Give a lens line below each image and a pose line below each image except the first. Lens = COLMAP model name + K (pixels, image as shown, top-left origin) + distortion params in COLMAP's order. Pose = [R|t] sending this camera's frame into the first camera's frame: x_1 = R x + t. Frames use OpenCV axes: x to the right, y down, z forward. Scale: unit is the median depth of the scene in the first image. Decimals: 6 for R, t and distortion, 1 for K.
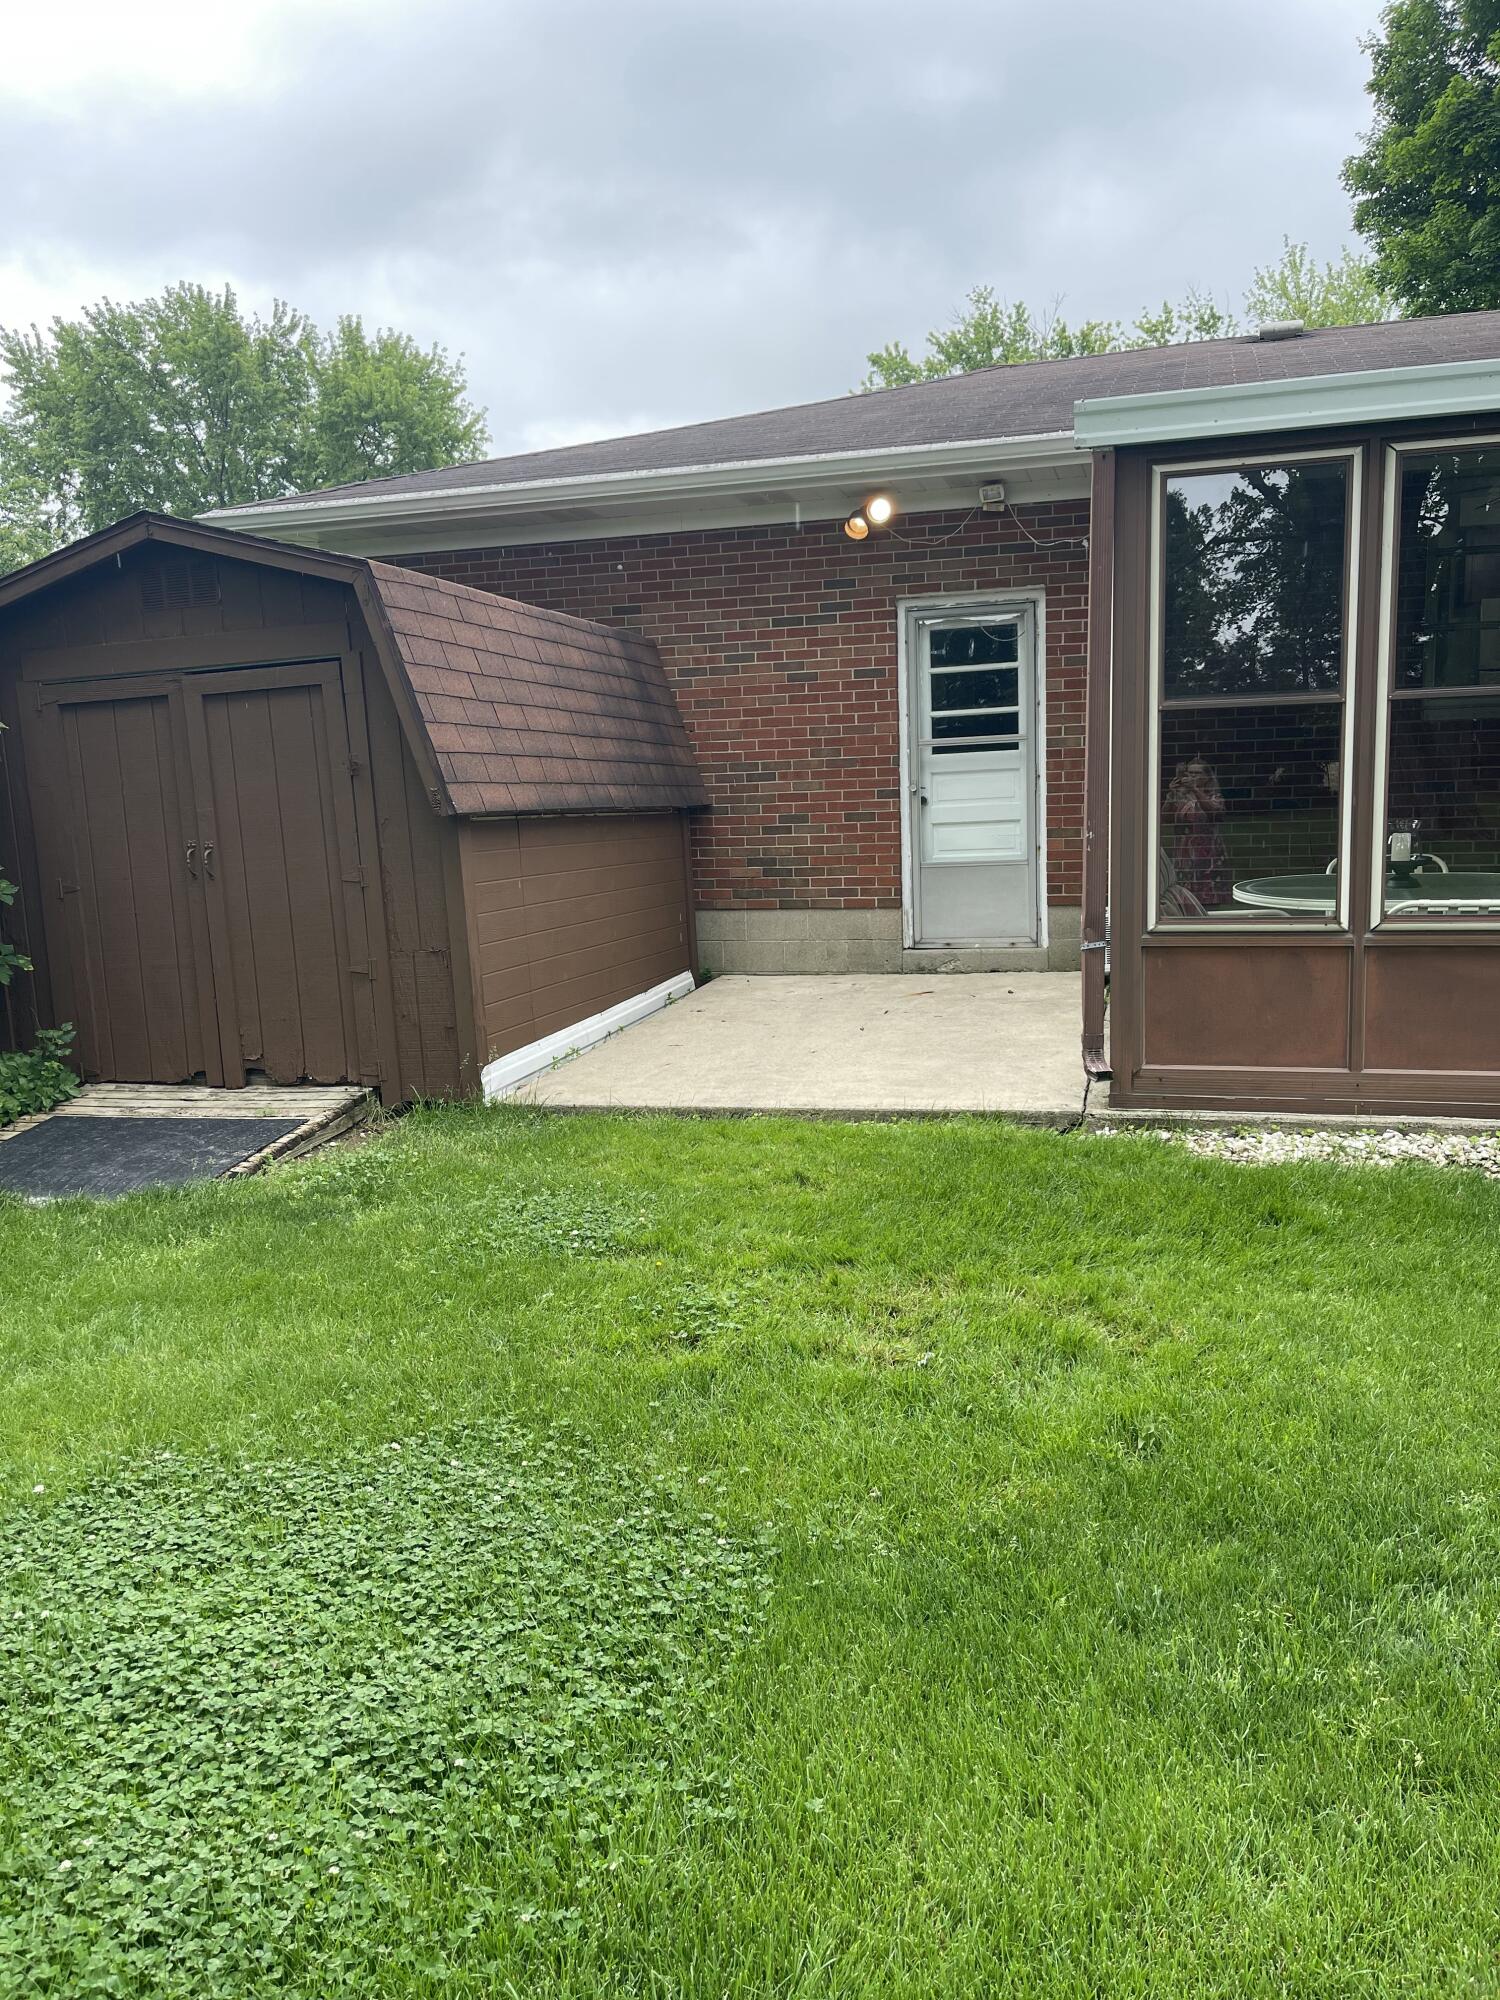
lens RADIAL K [[1474.7, 0, 686.8], [0, 1474.7, 1008.6], [0, 0, 1]] dist [0.120649, -0.152119]
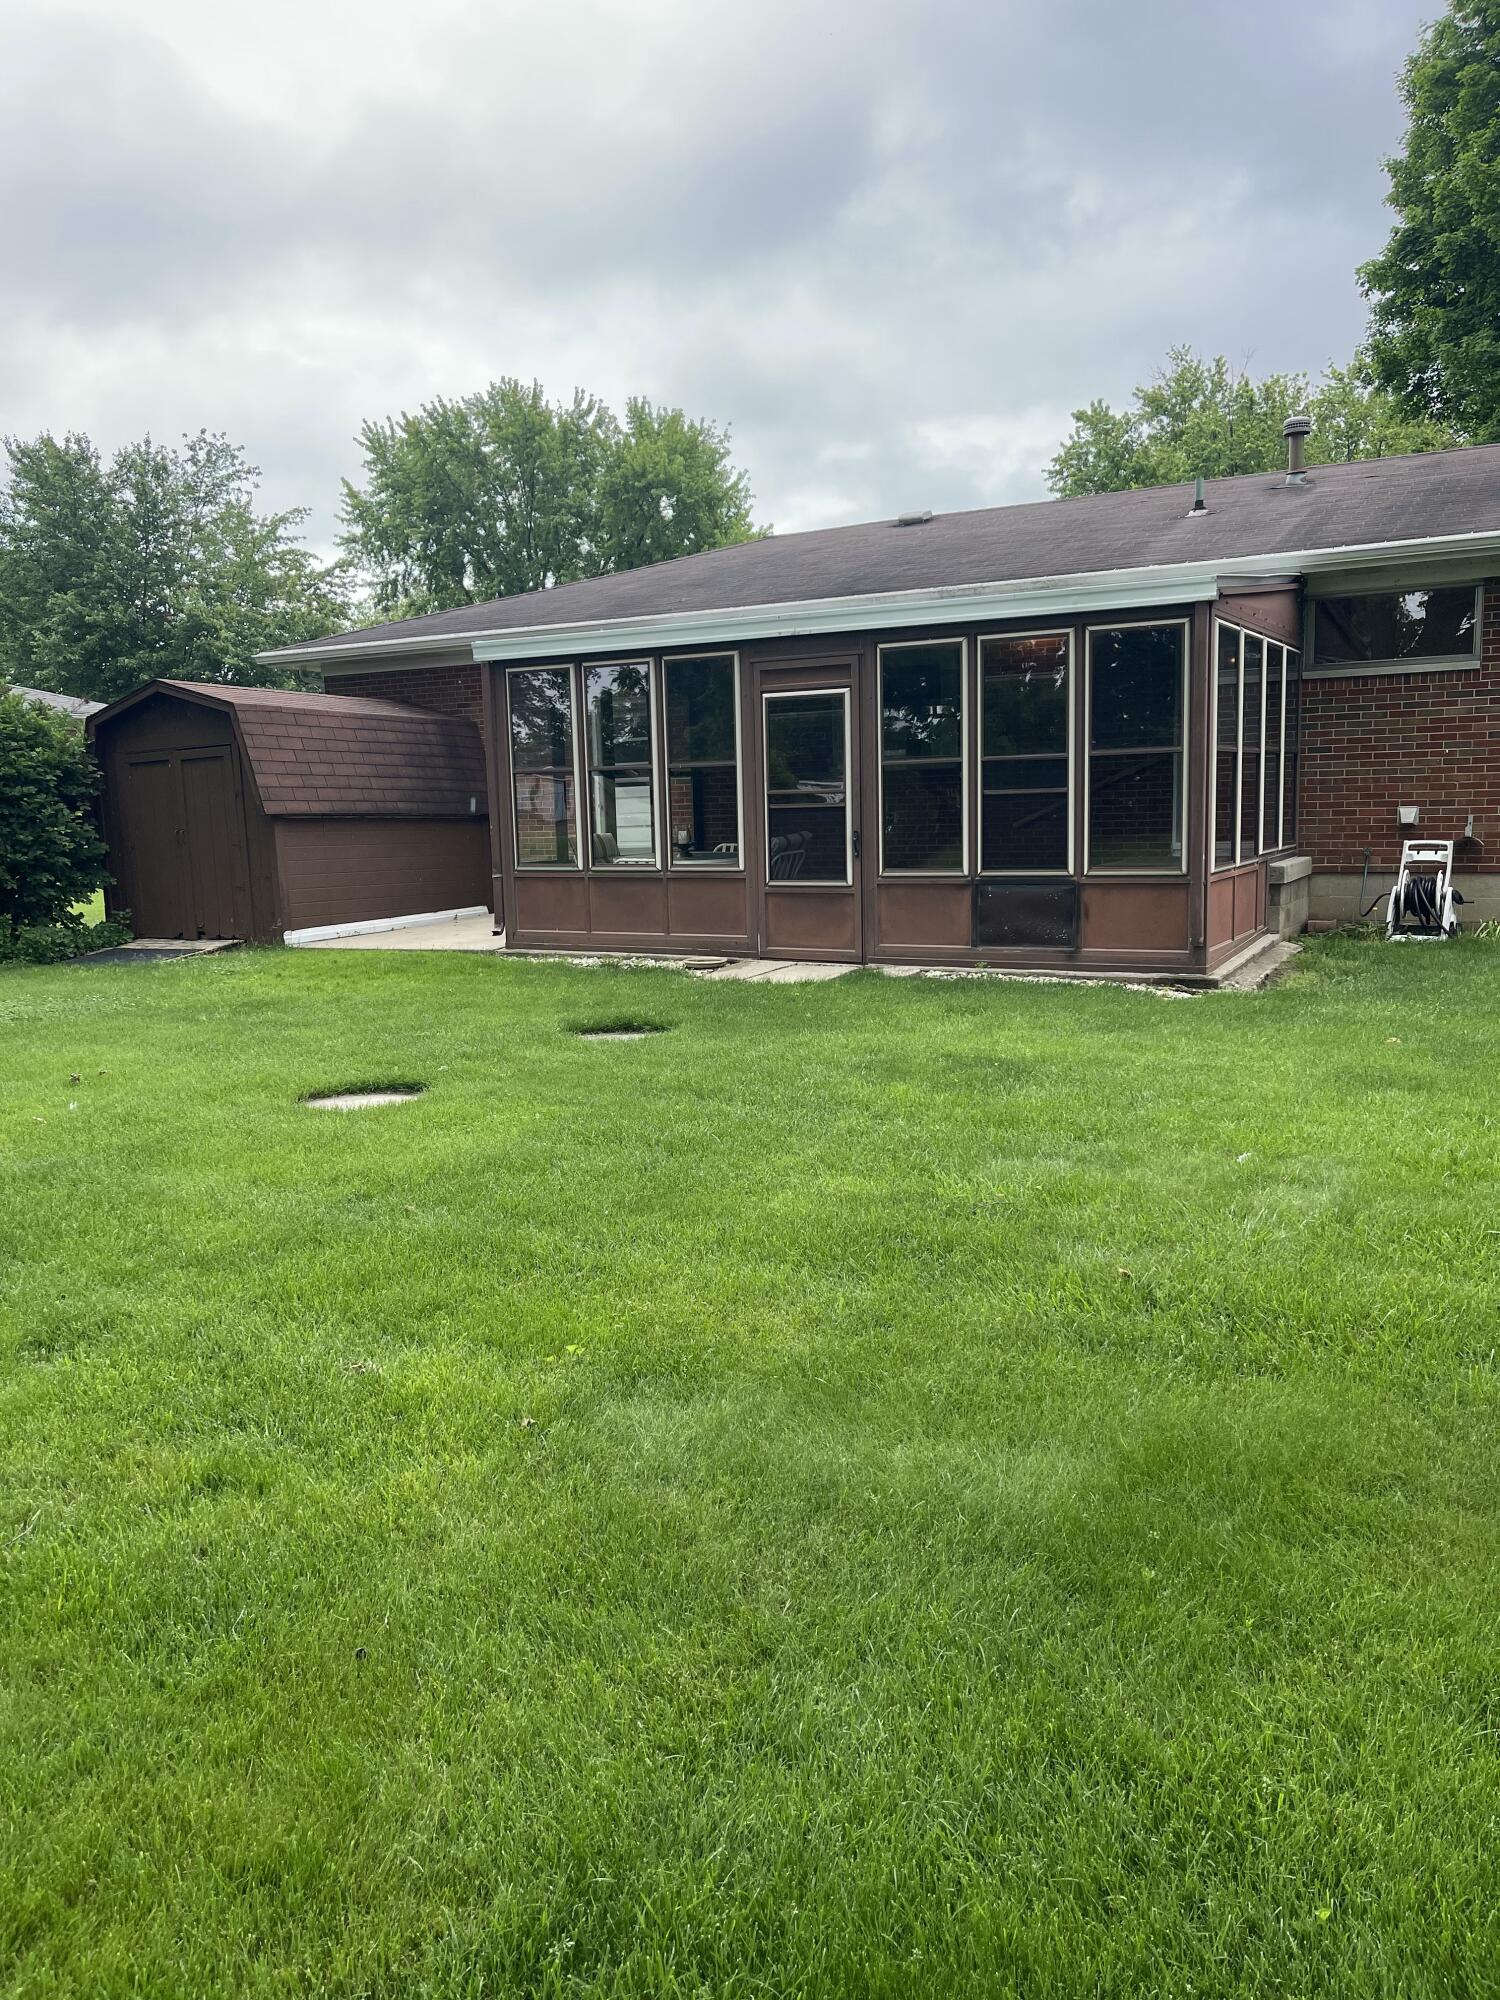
lens RADIAL K [[1528.0, 0, 748.0], [0, 1528.0, 1034.2], [0, 0, 1]] dist [0.090122, -0.130939]
pose [[0.973820, 0.041923, -0.223421, 0.153923], [-0.040934, 0.999121, 0.009060, 0.021126], [0.223604, 0.000322, 0.974680, -0.156614]]
